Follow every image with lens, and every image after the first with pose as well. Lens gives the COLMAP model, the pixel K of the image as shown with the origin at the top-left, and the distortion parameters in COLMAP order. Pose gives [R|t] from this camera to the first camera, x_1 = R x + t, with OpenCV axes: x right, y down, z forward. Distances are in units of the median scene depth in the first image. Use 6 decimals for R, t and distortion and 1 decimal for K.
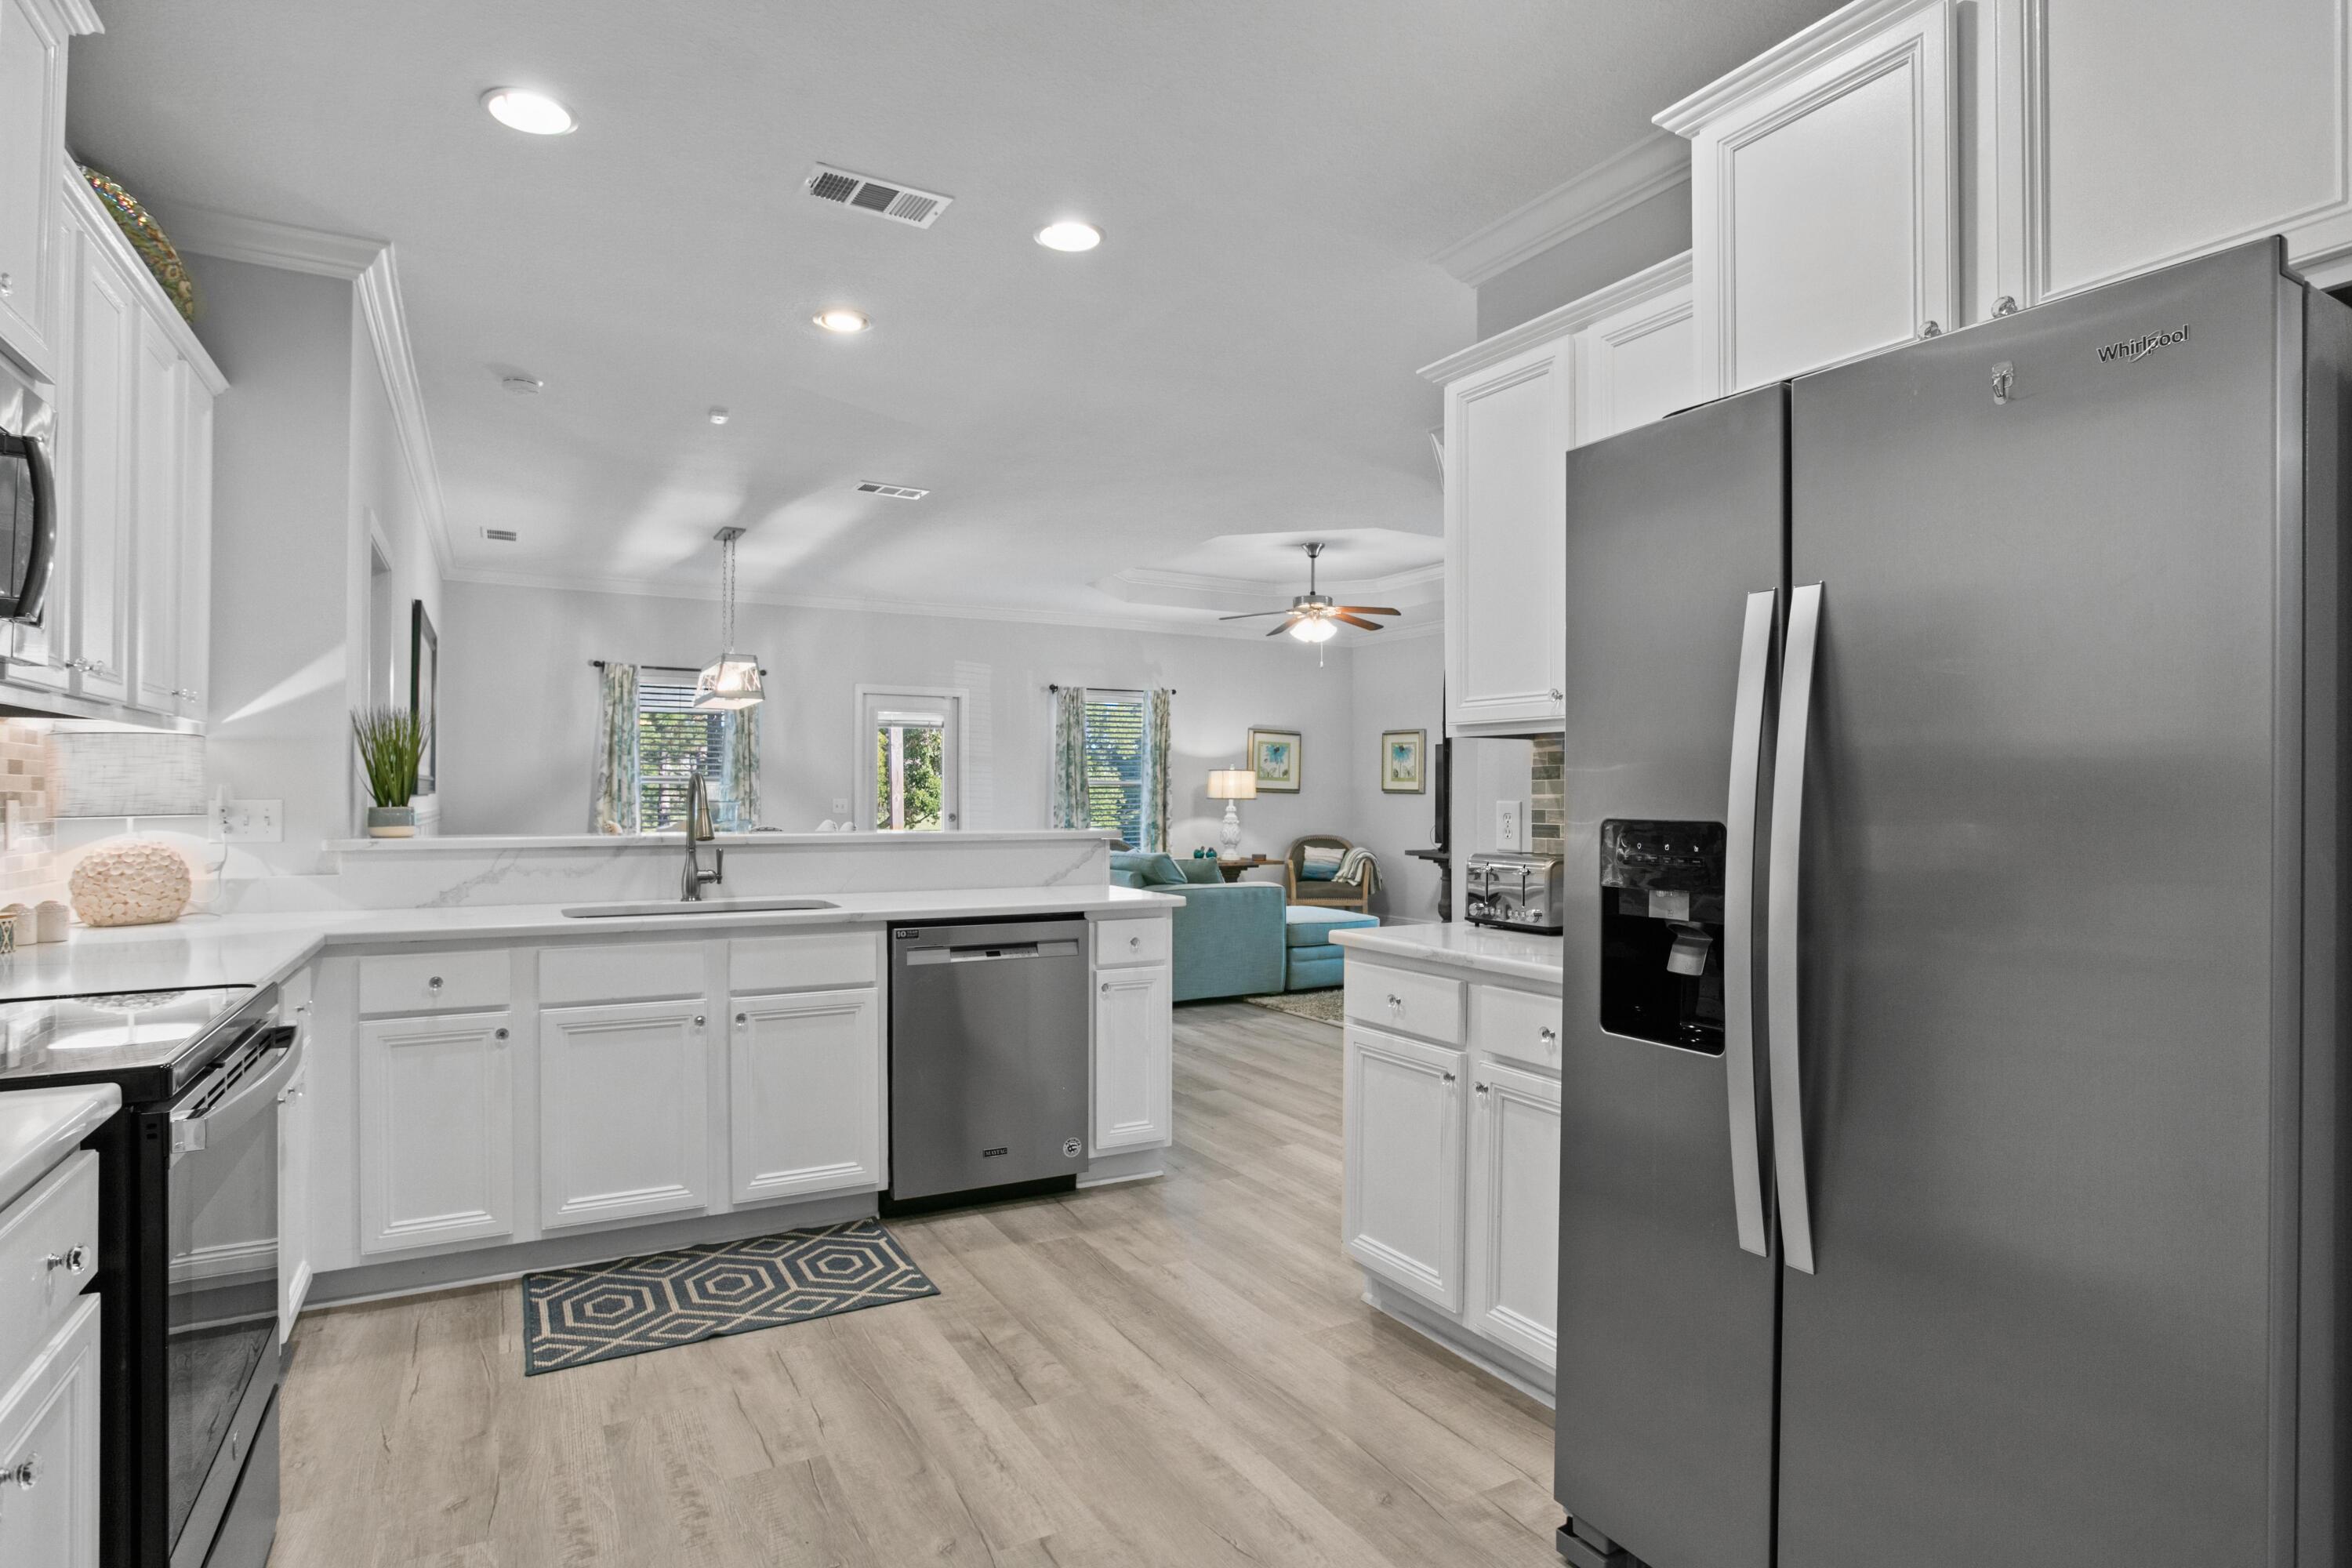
lens RADIAL K [[1231.5, 0, 1176.0], [0, 1231.5, 784.0], [0, 0, 1]] dist [-0.055648, 0.023245]
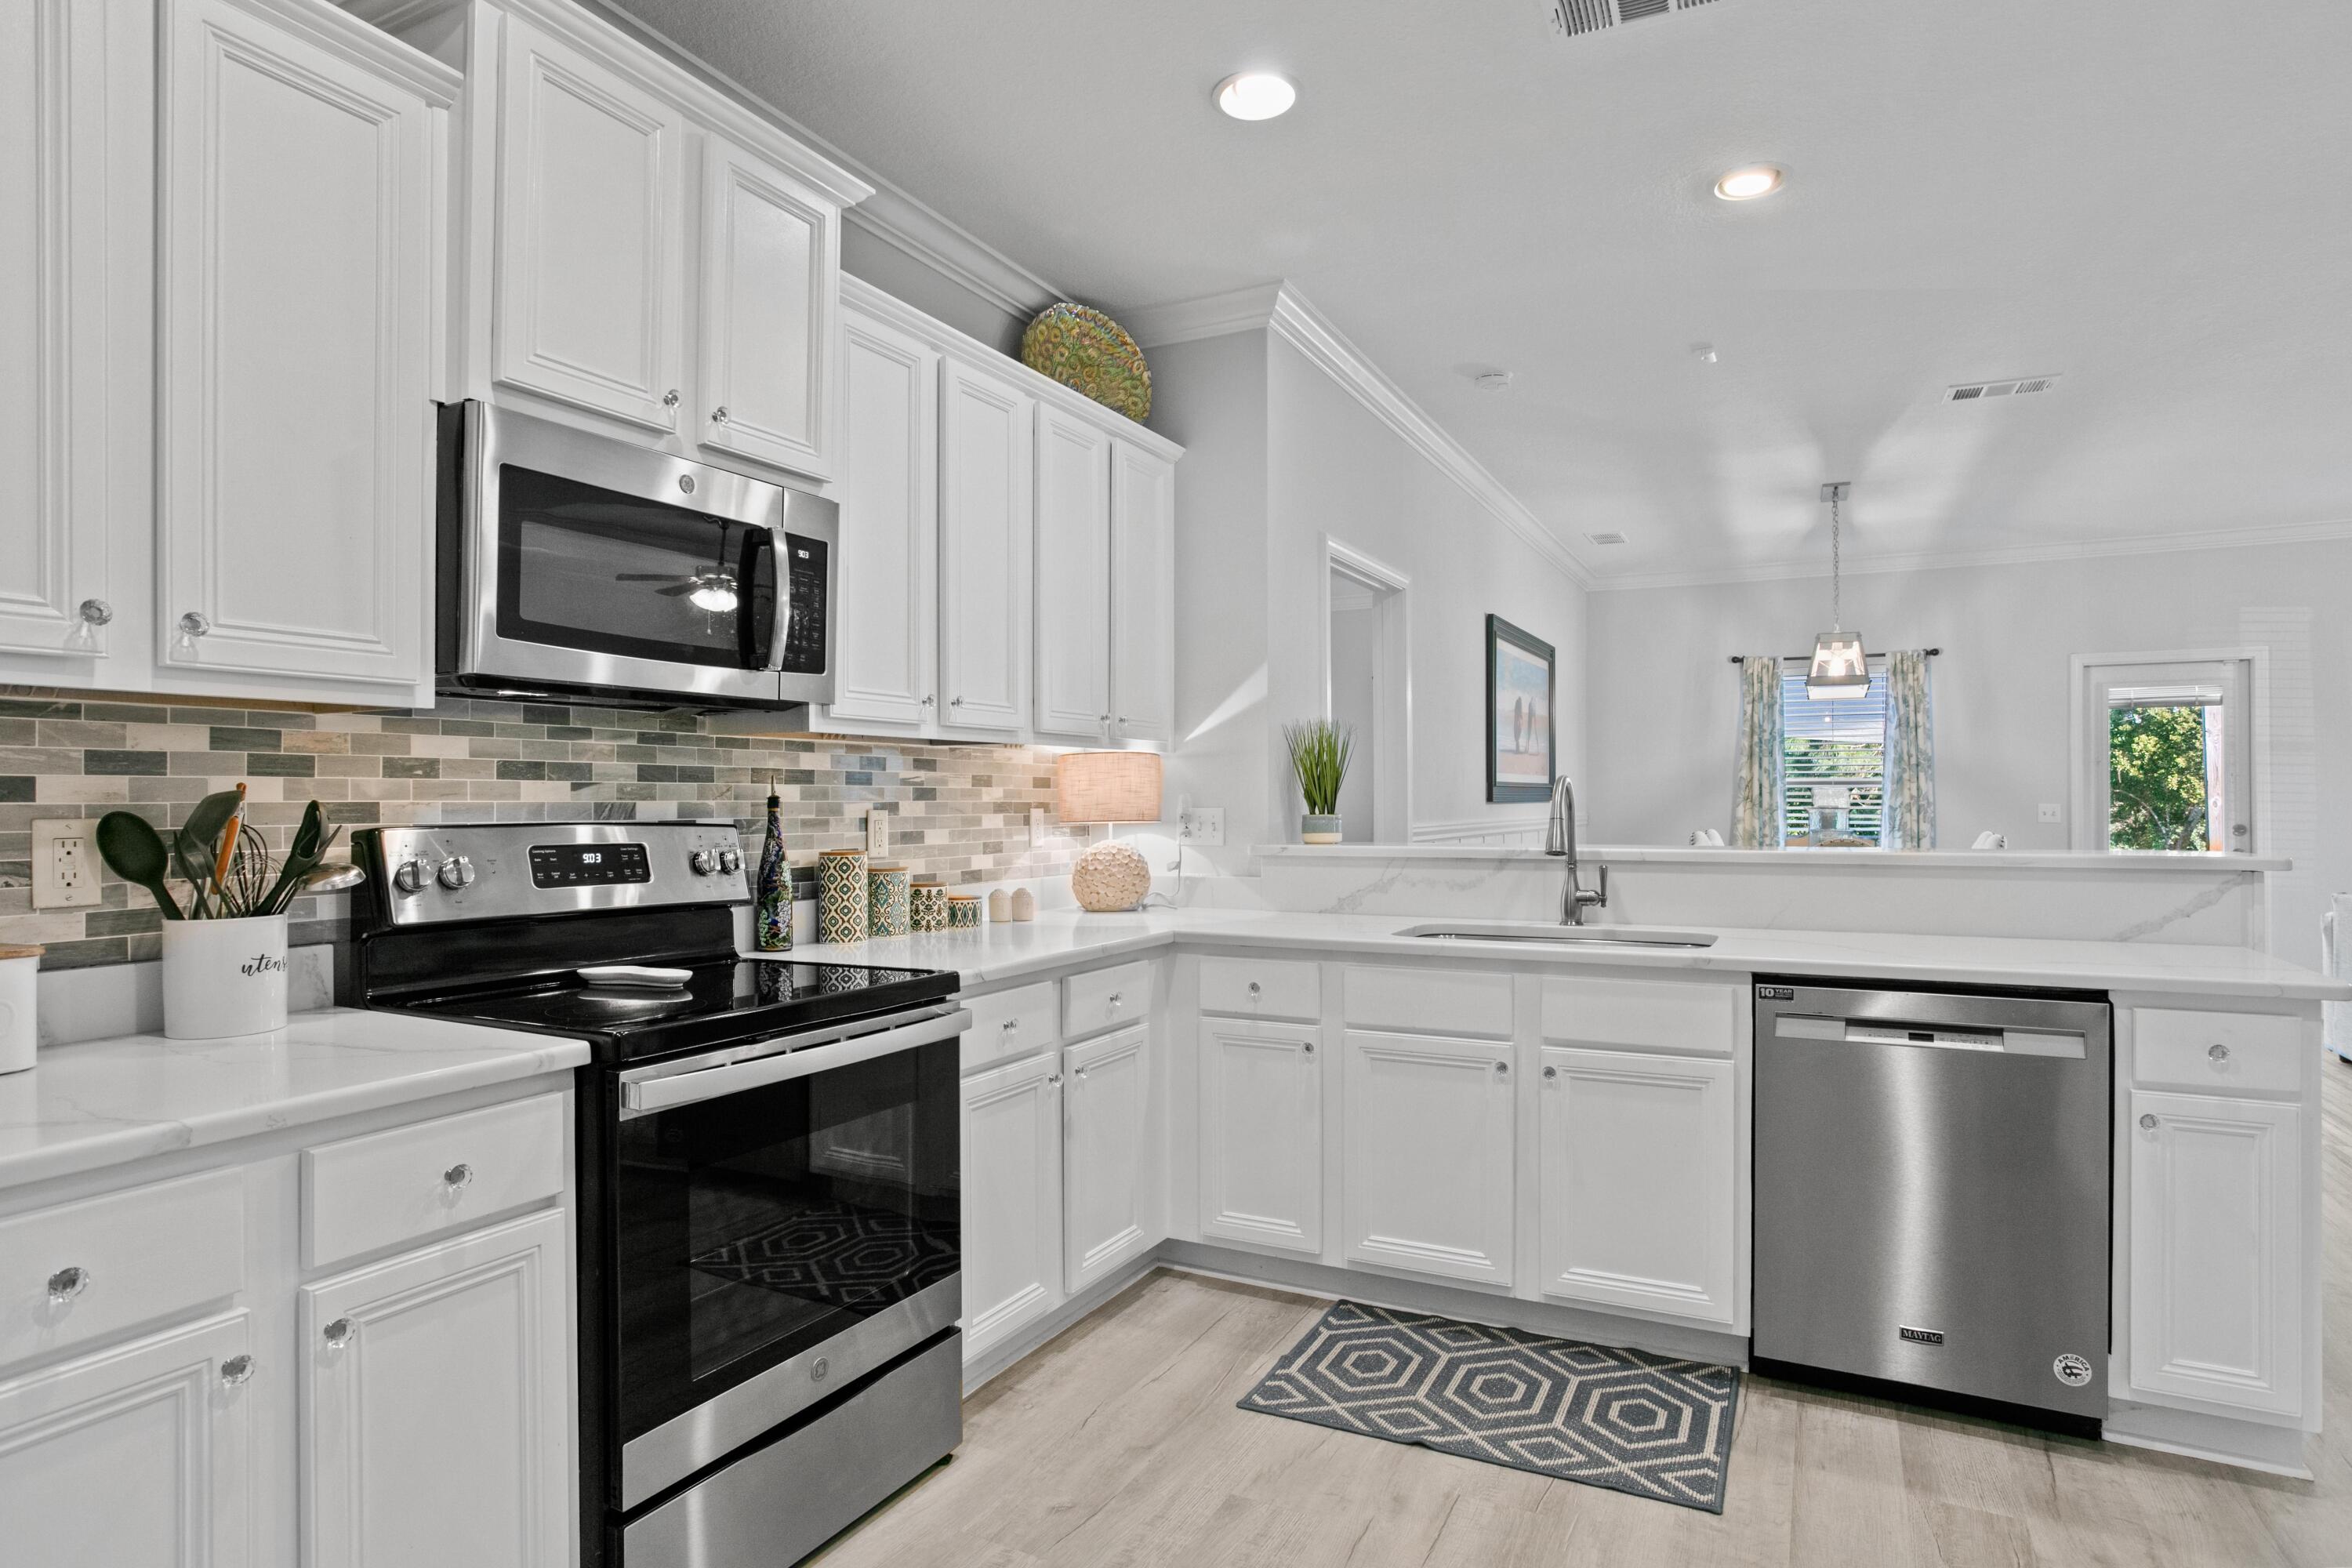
lens RADIAL K [[1248.5, 0, 1177.0], [0, 1248.5, 792.0], [0, 0, 1]] dist [-0.055142, 0.025911]
pose [[0.548887, -0.010680, -0.835828, 0.182104], [0.012423, 0.999912, -0.004618, 0.002813], [0.835804, -0.007849, 0.548972, 0.290256]]
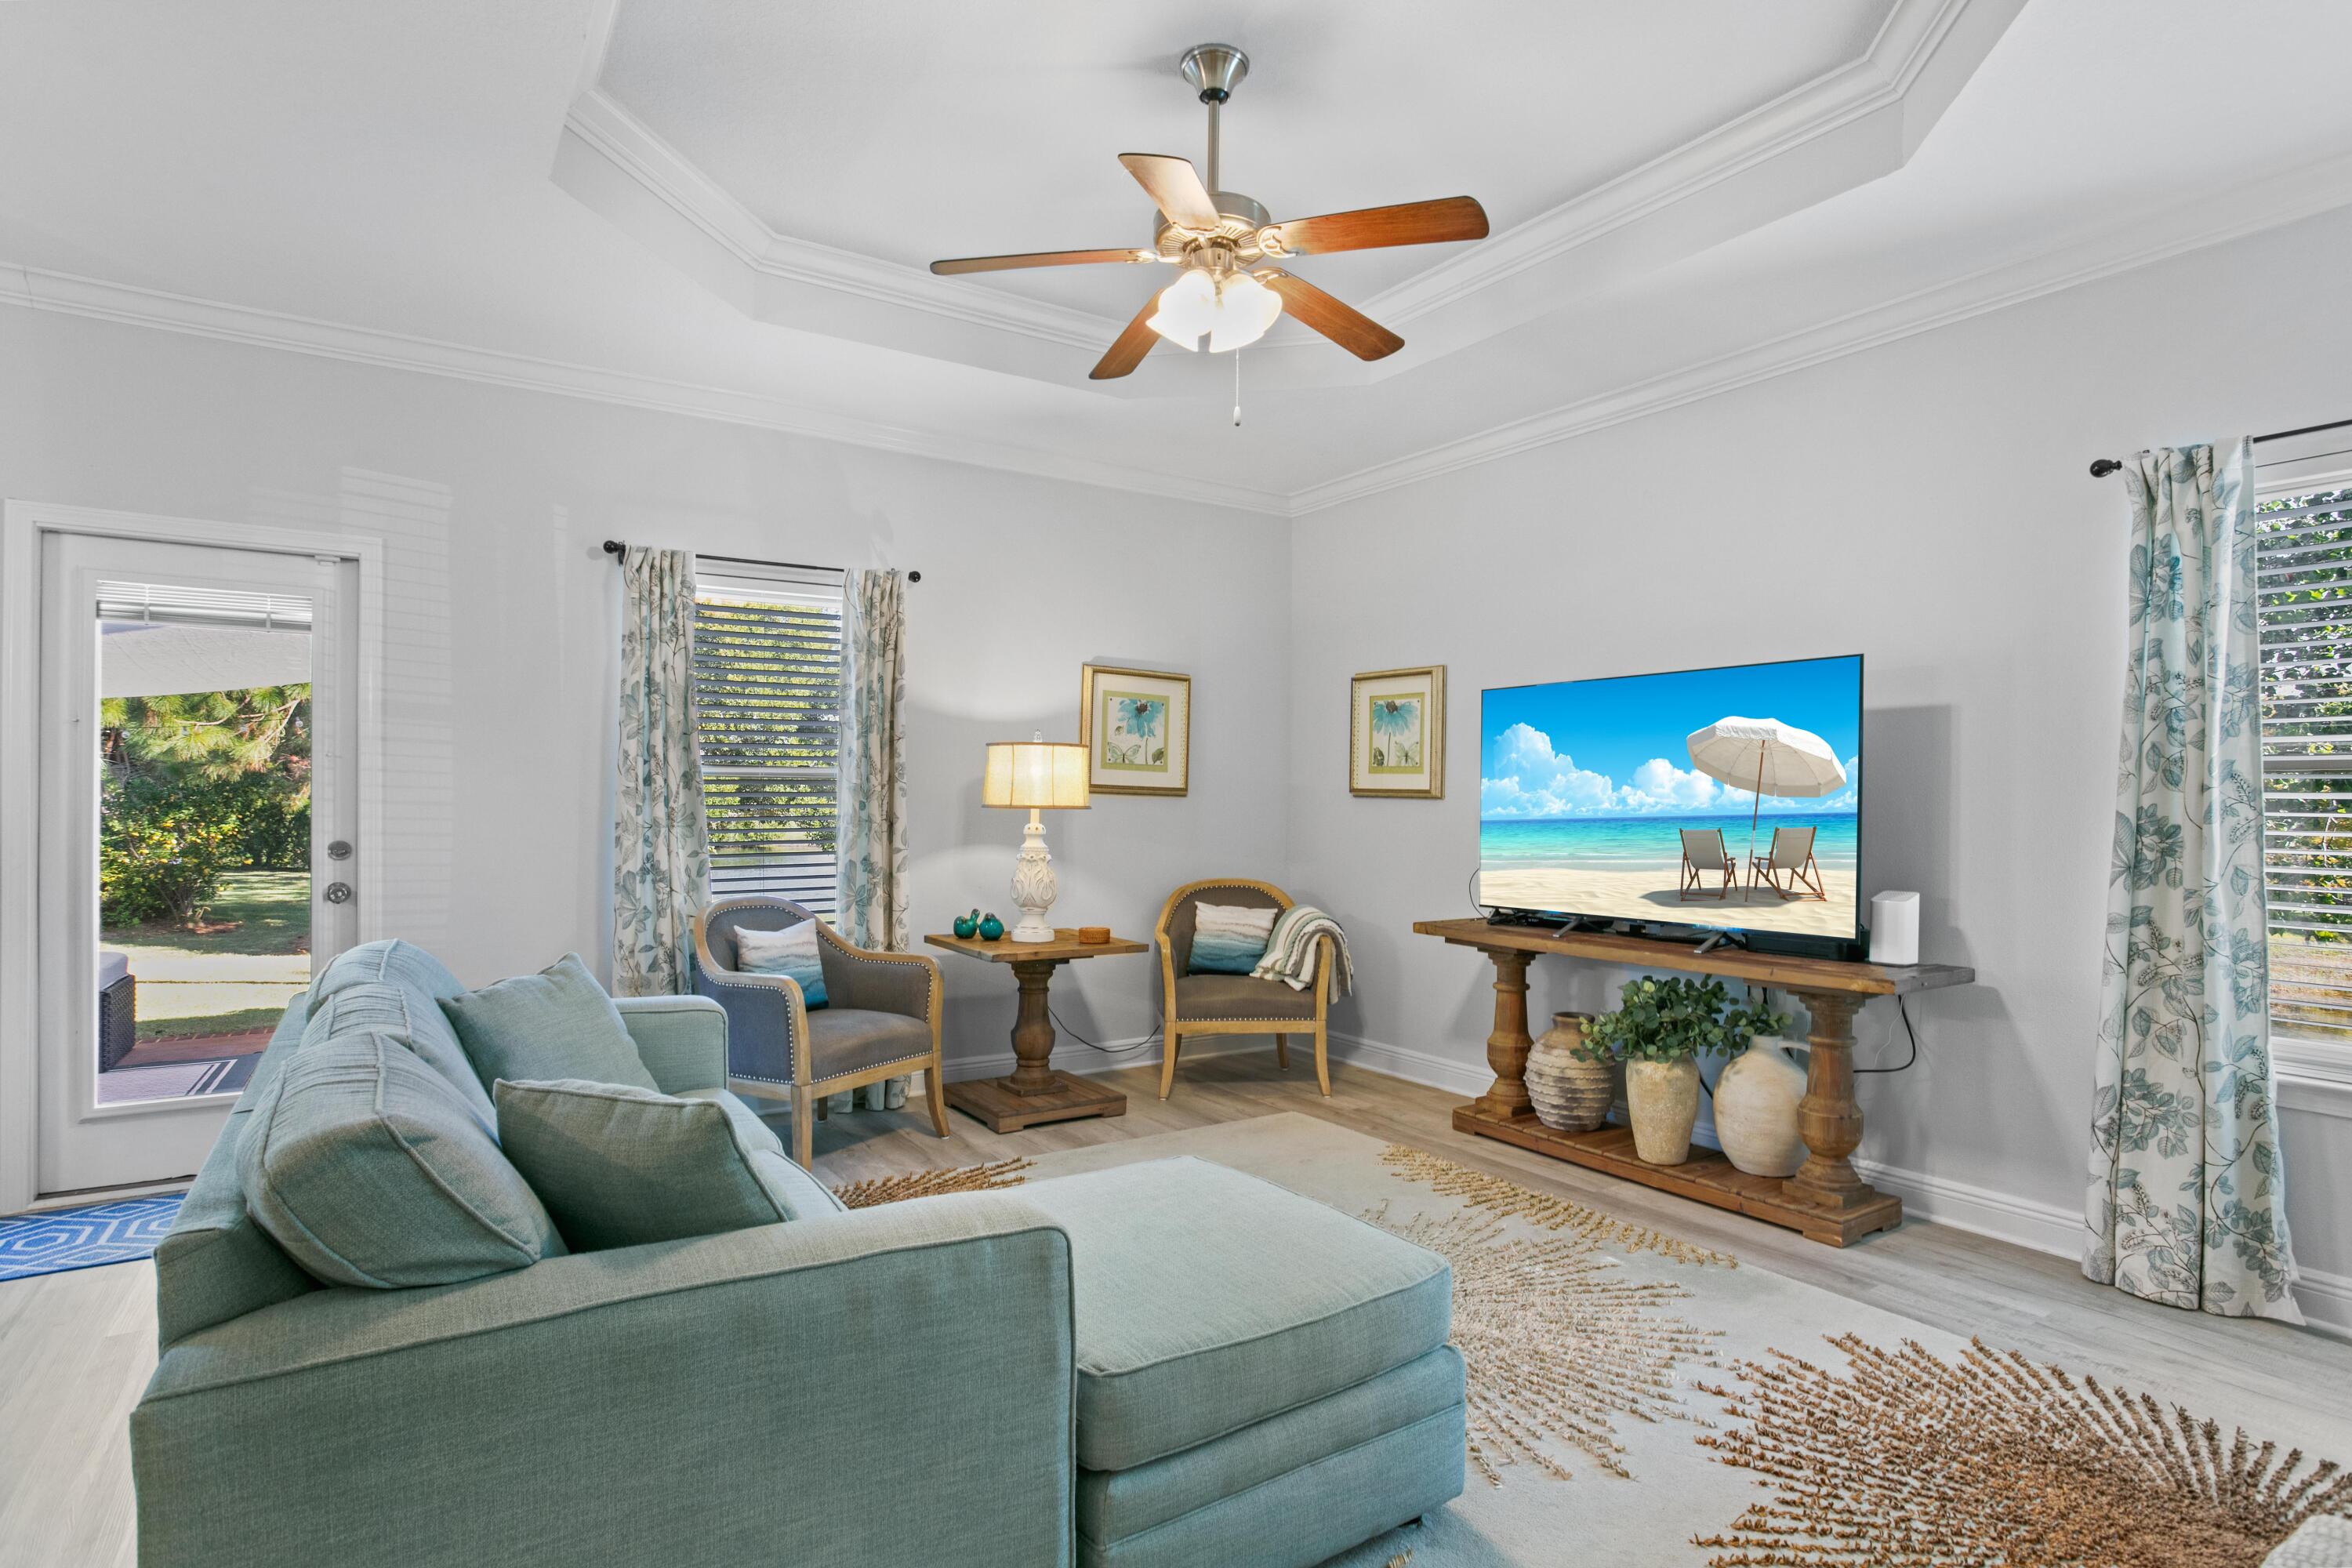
lens RADIAL K [[1206.5, 0, 1147.8], [0, 1206.5, 801.8], [0, 0, 1]] dist [0.011359, 0.000075]
pose [[0.998642, 0.004690, 0.051887, 0.182766], [-0.005318, 0.999914, 0.011967, 0.012414], [-0.051826, -0.012227, 0.998581, 1.578101]]
